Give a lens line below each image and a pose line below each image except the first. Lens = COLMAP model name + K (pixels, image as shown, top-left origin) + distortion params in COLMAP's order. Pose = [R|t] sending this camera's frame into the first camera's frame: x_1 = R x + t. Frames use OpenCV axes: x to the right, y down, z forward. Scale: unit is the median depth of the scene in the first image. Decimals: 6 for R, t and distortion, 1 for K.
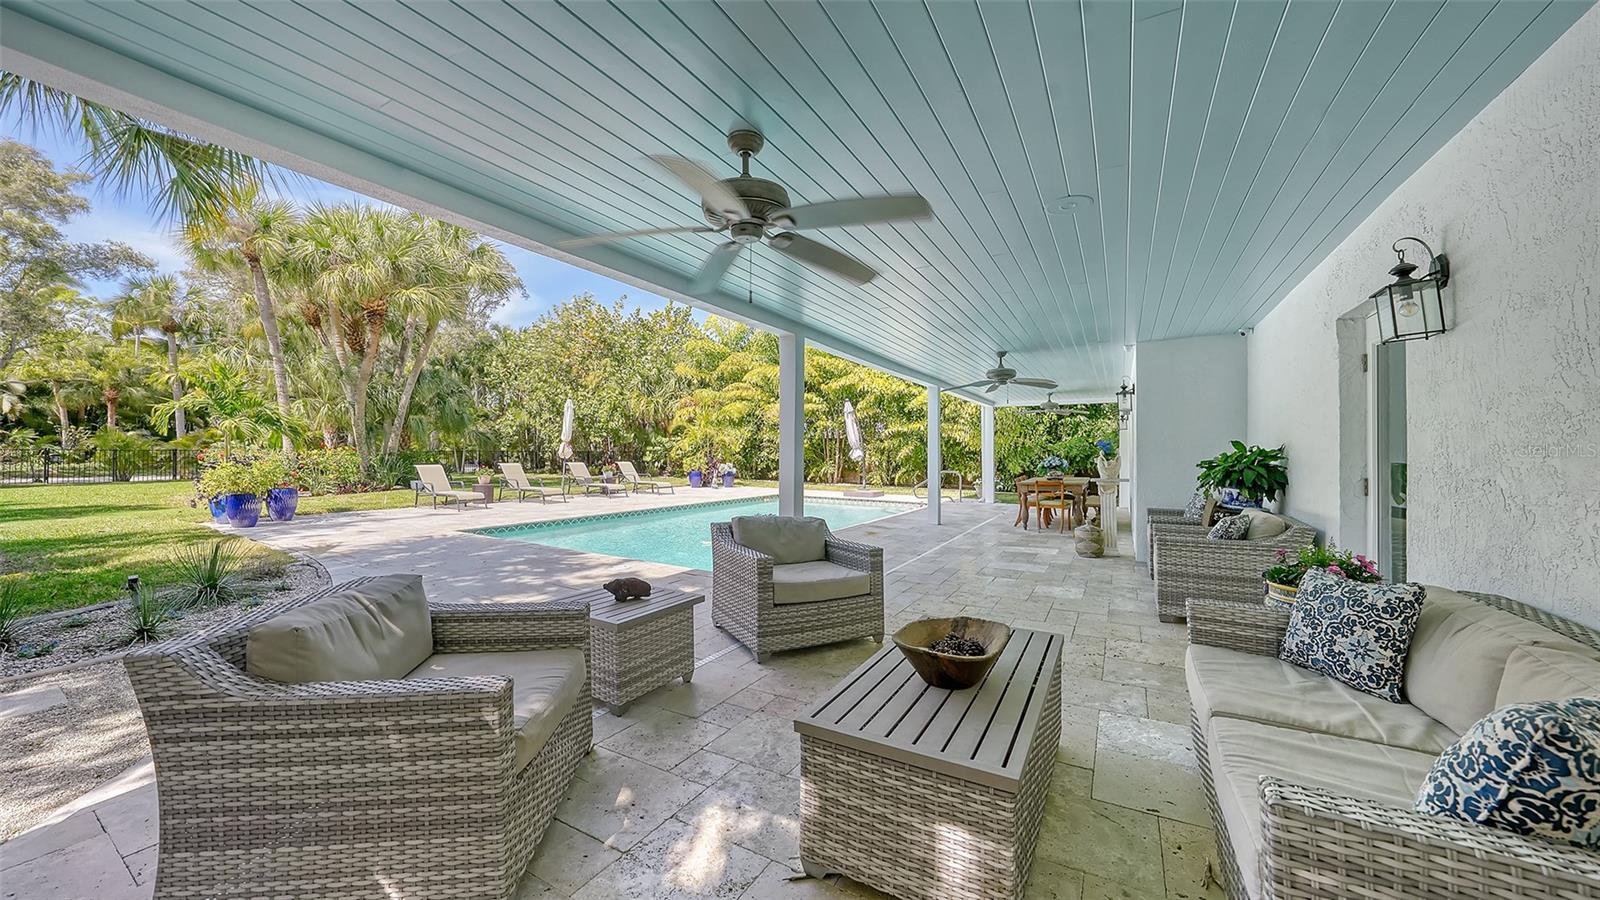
lens RADIAL K [[558.8, 0, 780.0], [0, 558.8, 448.6], [0, 0, 1]] dist [-0.001319, -0.000198]
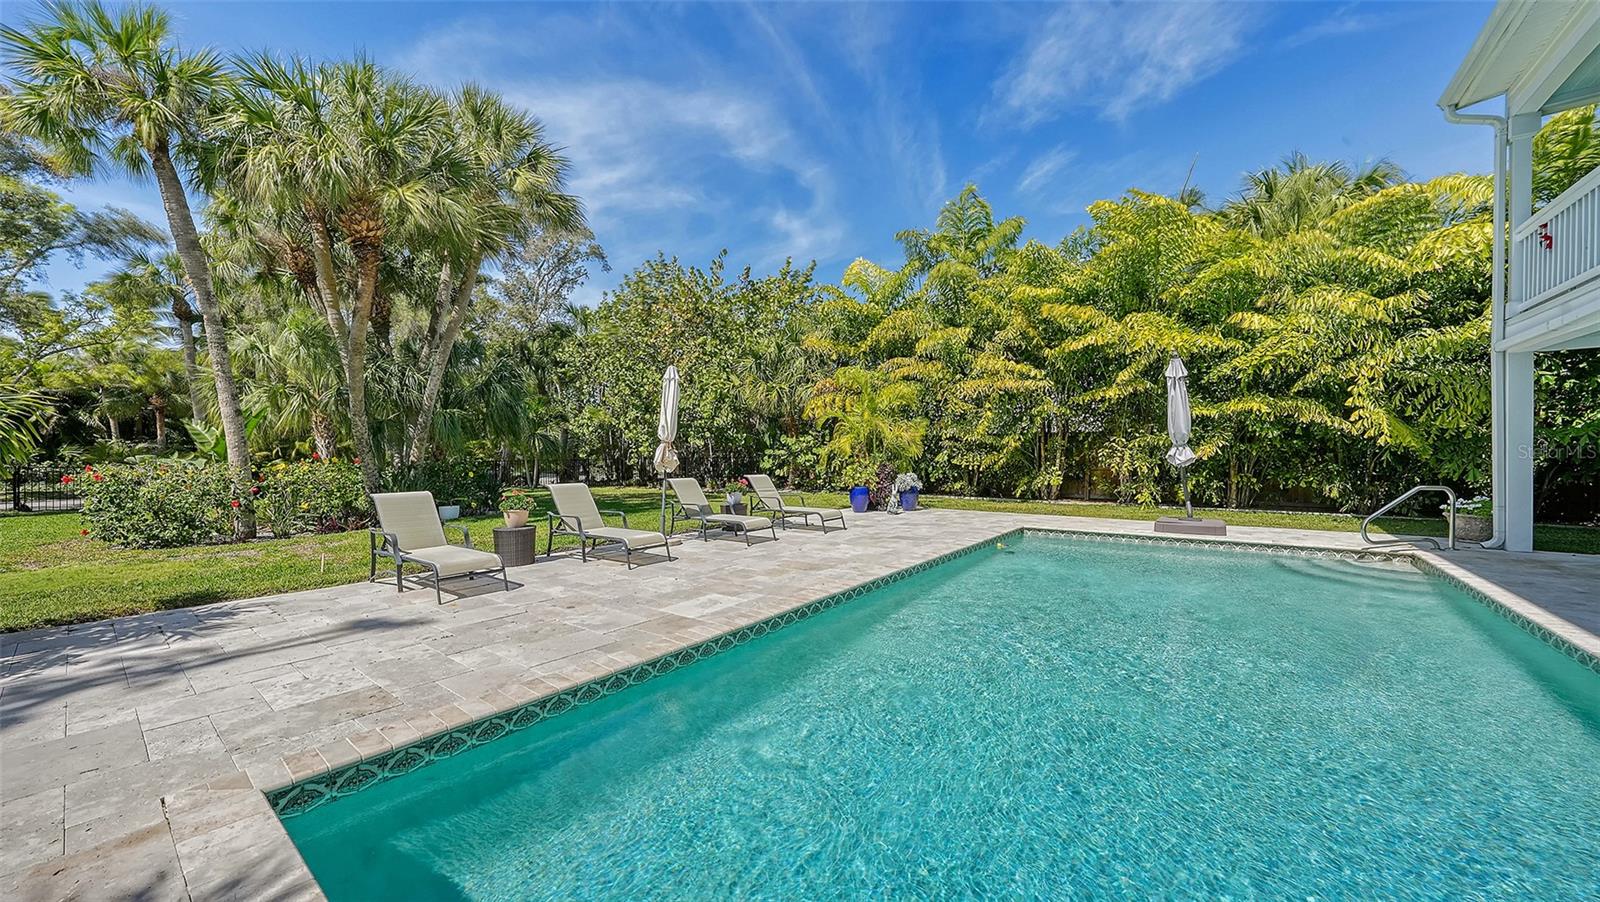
lens RADIAL K [[554.5, 0, 817.3], [0, 554.5, 447.6], [0, 0, 1]] dist [-0.009812, 0.000154]
pose [[0.996894, -0.017658, -0.076752, -0.125450], [0.017143, 0.999826, -0.007368, -0.000218], [0.076869, 0.006030, 0.997023, 0.302957]]
